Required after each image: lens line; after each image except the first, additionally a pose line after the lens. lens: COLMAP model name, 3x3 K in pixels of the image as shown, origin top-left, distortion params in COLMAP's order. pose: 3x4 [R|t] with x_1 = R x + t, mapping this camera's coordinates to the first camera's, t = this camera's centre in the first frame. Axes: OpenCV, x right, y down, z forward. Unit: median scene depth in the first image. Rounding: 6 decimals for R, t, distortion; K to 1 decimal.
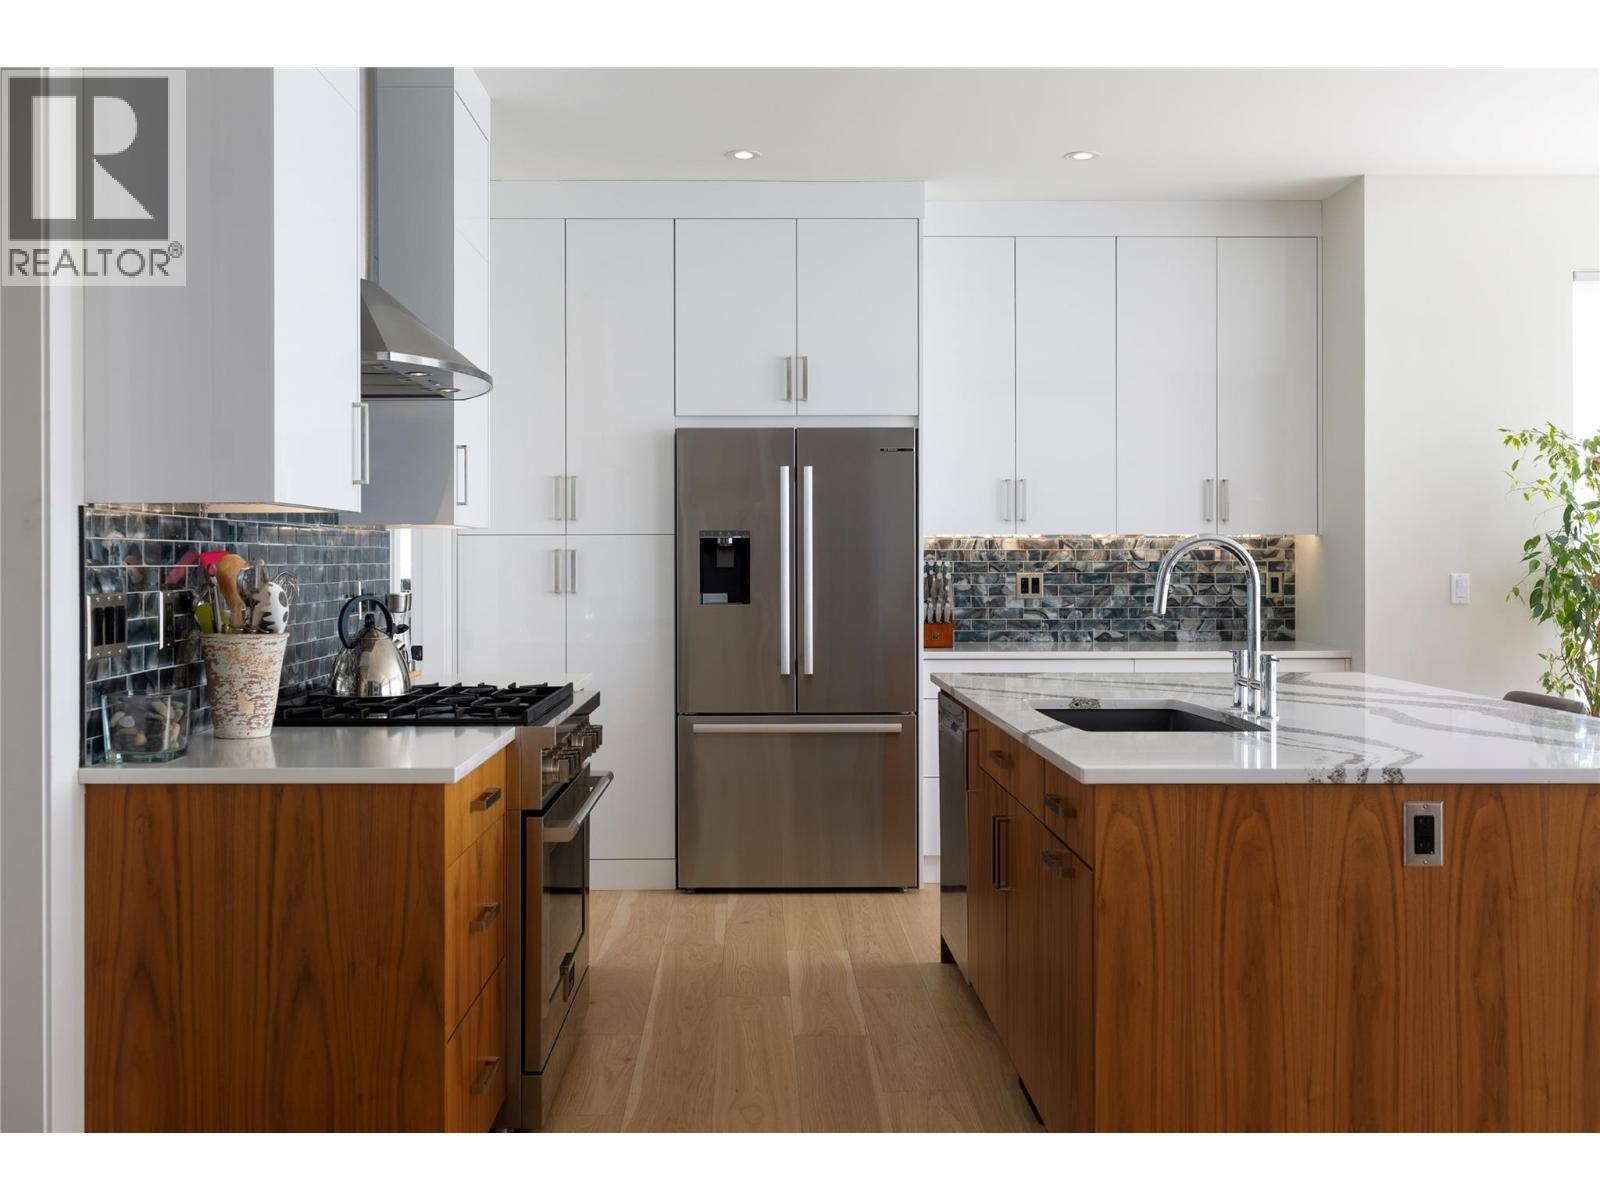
lens RADIAL K [[1506.3, 0, 796.0], [0, 1506.3, 594.3], [0, 0, 1]] dist [-0.013918, 0.000000]
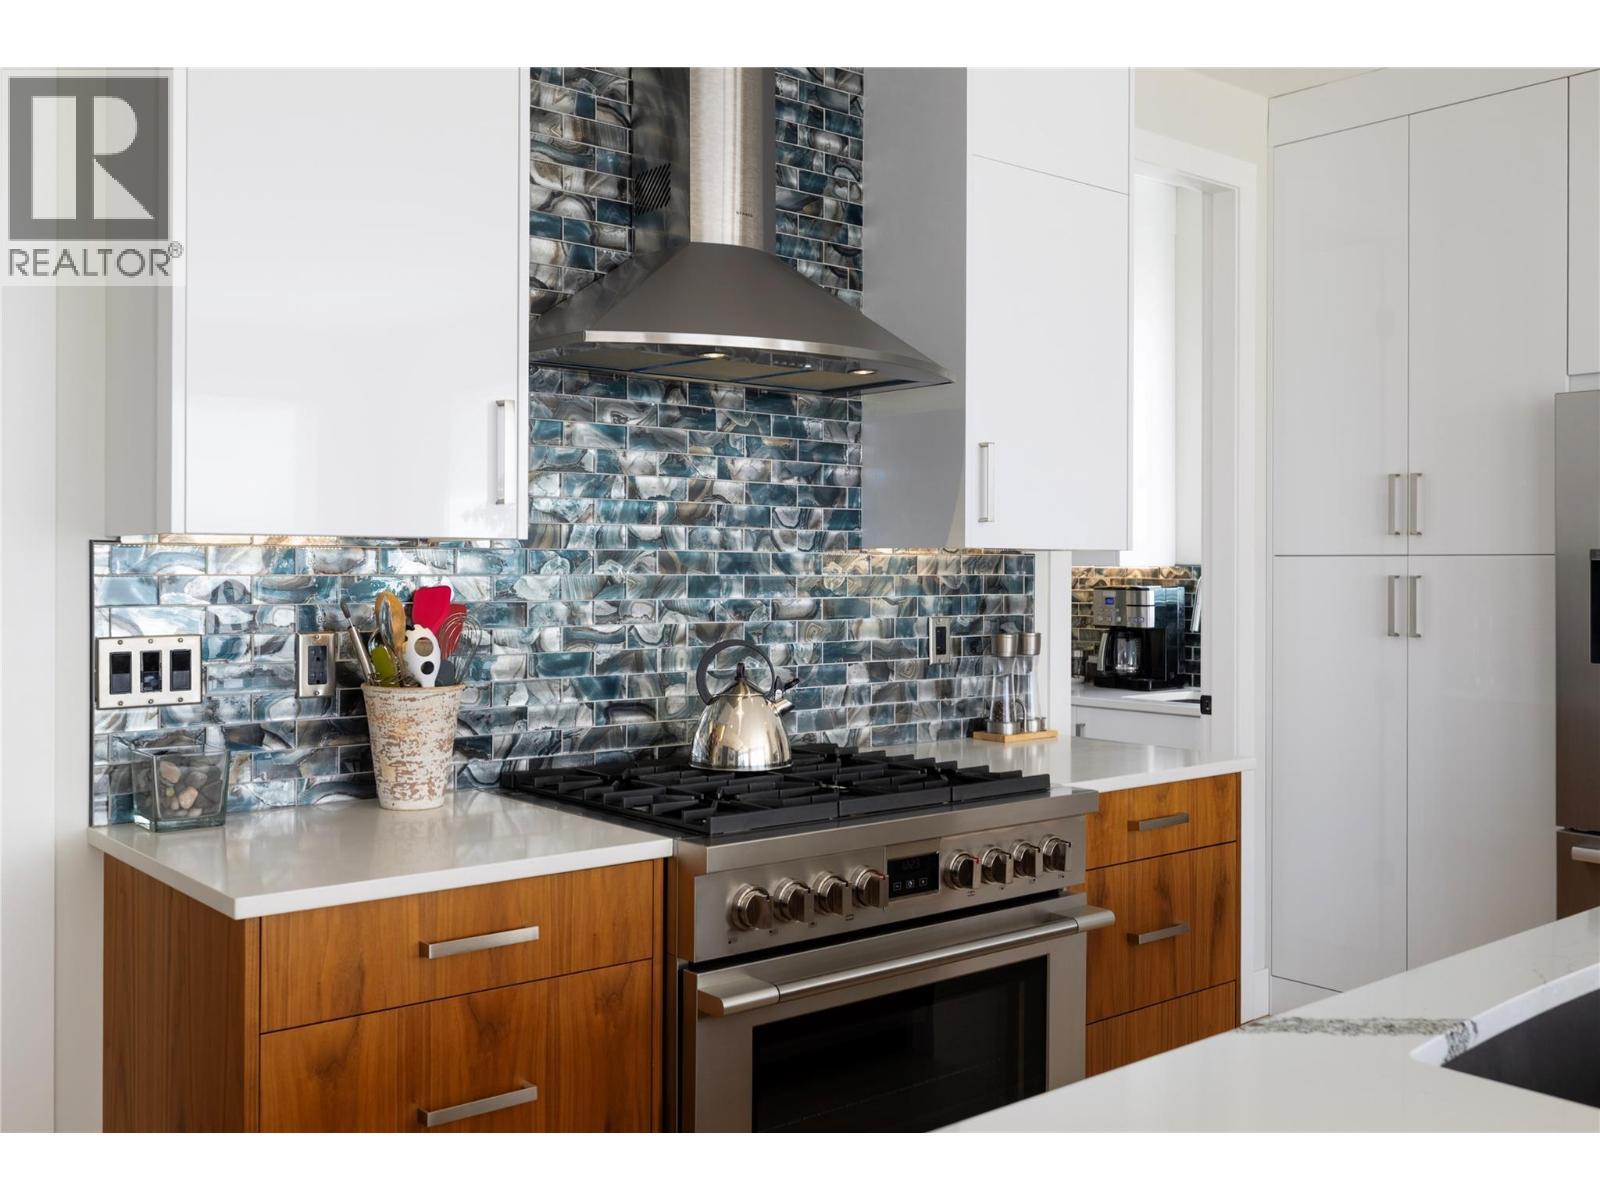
lens RADIAL K [[1506.3, 0, 798.4], [0, 1506.3, 584.7], [0, 0, 1]] dist [-0.013918, 0.000000]
pose [[0.634066, 0.013686, -0.773158, 0.274399], [-0.023579, 0.999721, -0.001640, -0.022015], [0.772919, 0.019270, 0.634212, 0.403310]]
